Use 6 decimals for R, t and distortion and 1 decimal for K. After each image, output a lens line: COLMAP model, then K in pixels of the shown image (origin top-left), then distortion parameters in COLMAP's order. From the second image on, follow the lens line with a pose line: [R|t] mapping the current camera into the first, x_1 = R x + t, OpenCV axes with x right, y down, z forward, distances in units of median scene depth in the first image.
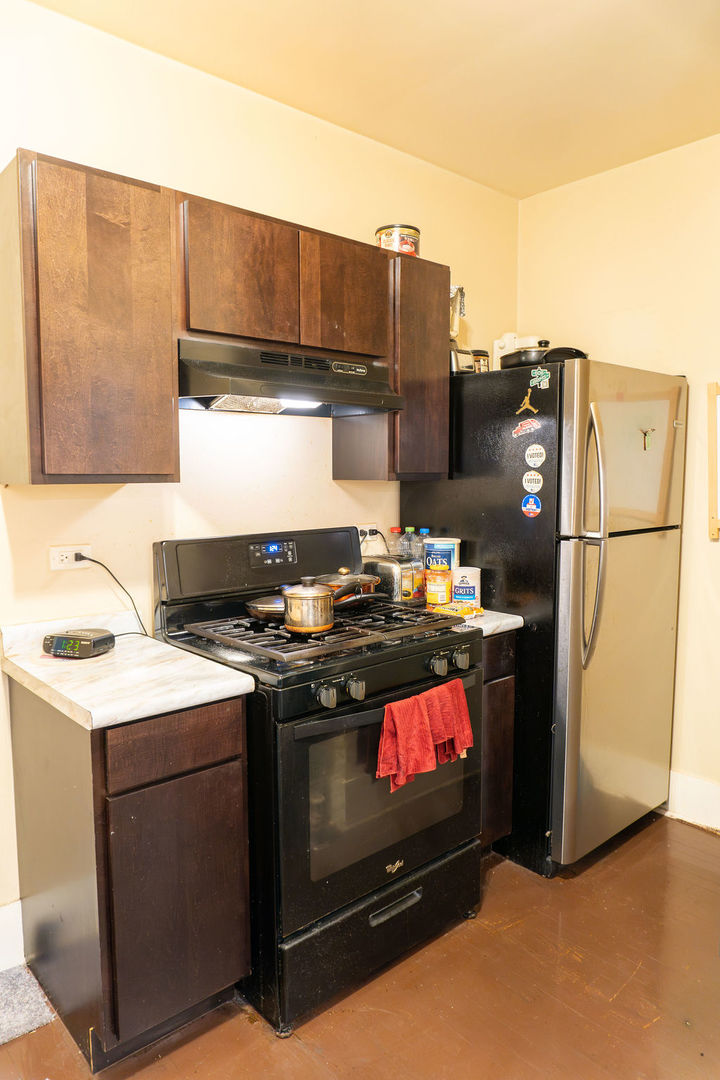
lens RADIAL K [[716.3, 0, 360.0], [0, 716.3, 540.0], [0, 0, 1]] dist [-0.028109, -0.001699]
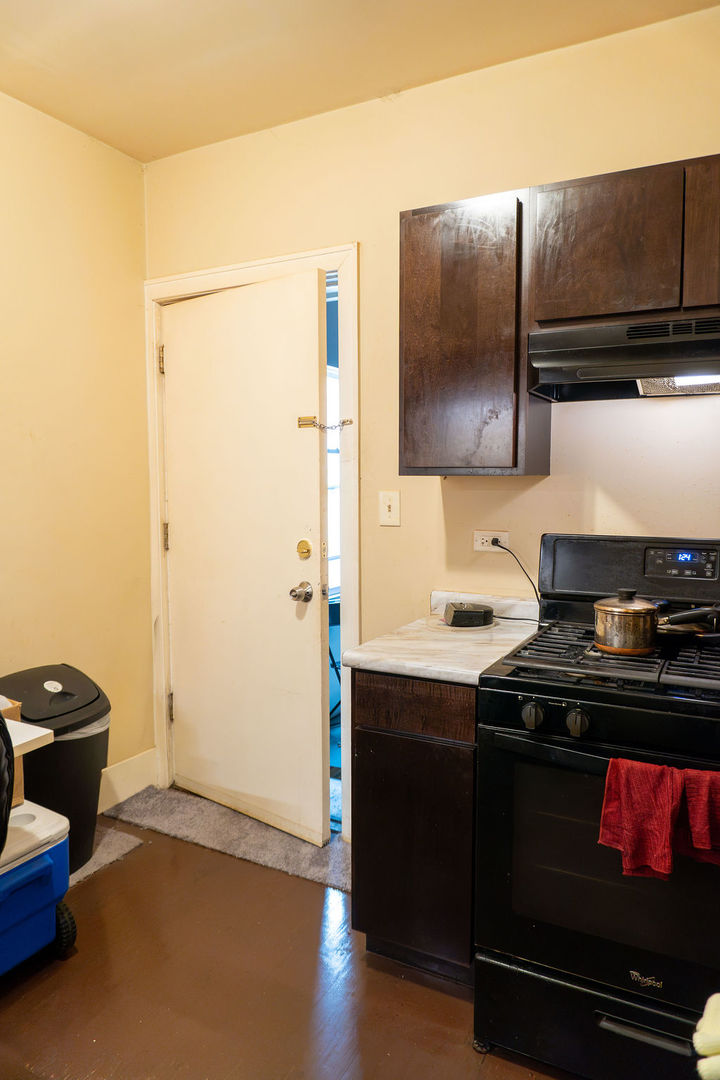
lens RADIAL K [[716.3, 0, 360.0], [0, 716.3, 540.0], [0, 0, 1]] dist [-0.028109, -0.001699]
pose [[0.340140, 0.084549, -0.936566, 0.582873], [-0.088621, 0.994399, 0.057585, -0.024864], [0.936190, 0.063412, 0.345728, 0.403384]]
